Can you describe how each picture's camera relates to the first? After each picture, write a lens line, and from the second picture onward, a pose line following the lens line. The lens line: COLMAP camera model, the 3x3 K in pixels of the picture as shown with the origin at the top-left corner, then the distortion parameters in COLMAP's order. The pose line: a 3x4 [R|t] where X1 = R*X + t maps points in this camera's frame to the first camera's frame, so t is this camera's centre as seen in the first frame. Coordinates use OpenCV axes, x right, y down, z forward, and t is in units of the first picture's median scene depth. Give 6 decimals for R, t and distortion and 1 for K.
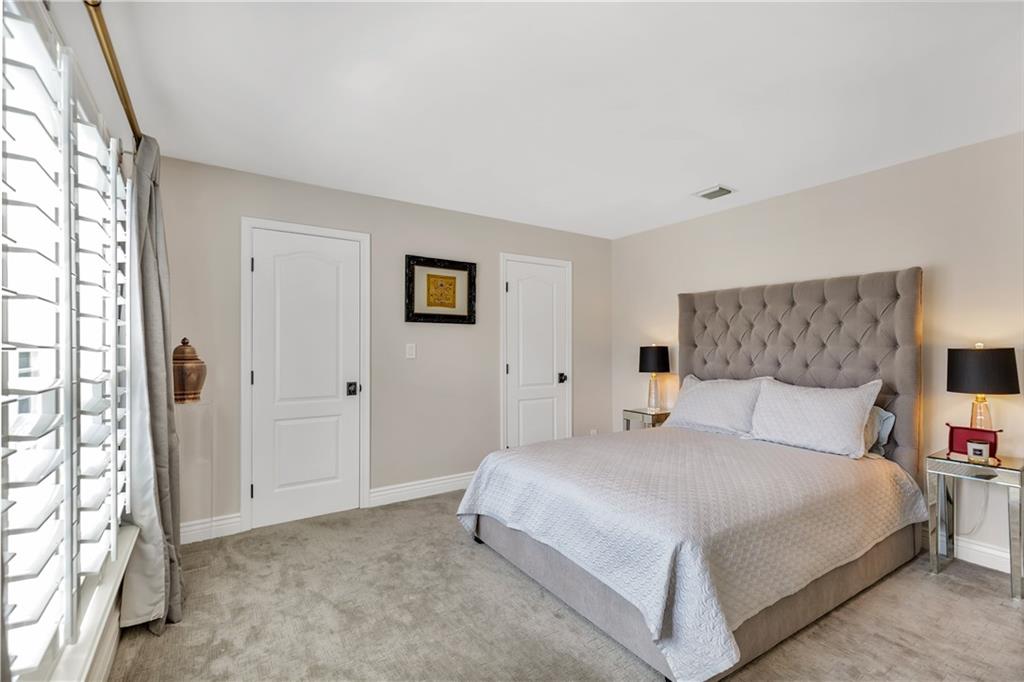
lens RADIAL K [[462.6, 0, 521.5], [0, 462.6, 347.4], [0, 0, 1]] dist [0.018931, 0.000016]
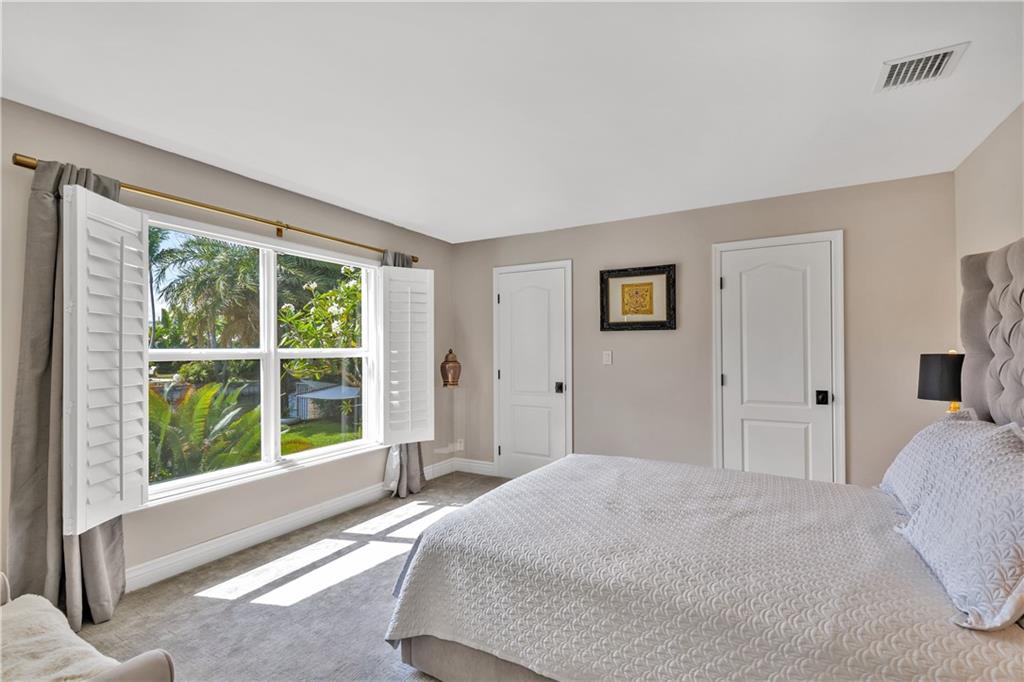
lens RADIAL K [[462.6, 0, 521.5], [0, 462.6, 347.4], [0, 0, 1]] dist [0.018931, 0.000016]
pose [[0.451242, -0.008746, -0.892359, 0.619457], [0.003633, 0.999962, -0.007964, -0.007683], [0.892394, 0.000352, 0.451256, 0.315024]]
